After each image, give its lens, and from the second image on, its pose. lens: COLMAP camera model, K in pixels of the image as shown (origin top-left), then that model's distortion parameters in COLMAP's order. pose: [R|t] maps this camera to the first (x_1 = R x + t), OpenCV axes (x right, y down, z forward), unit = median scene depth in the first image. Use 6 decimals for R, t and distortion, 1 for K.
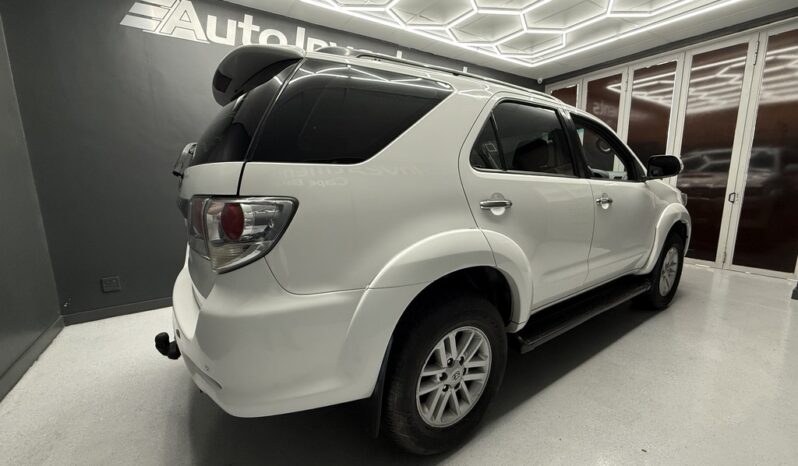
lens RADIAL K [[318.6, 0, 397.5], [0, 318.6, 231.1], [0, 0, 1]] dist [0.000578, -0.000028]
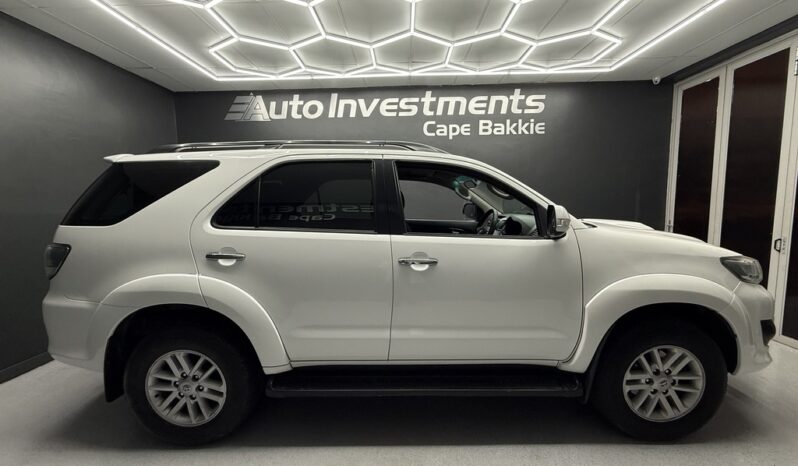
lens RADIAL K [[317.0, 0, 399.0], [0, 317.0, 233.0], [0, 0, 1]] dist [-0.001320, -0.000229]
pose [[0.822581, 0.059874, -0.565487, 0.733088], [-0.090124, 0.995599, -0.025683, -0.096958], [0.561461, 0.072090, 0.824357, 0.179128]]
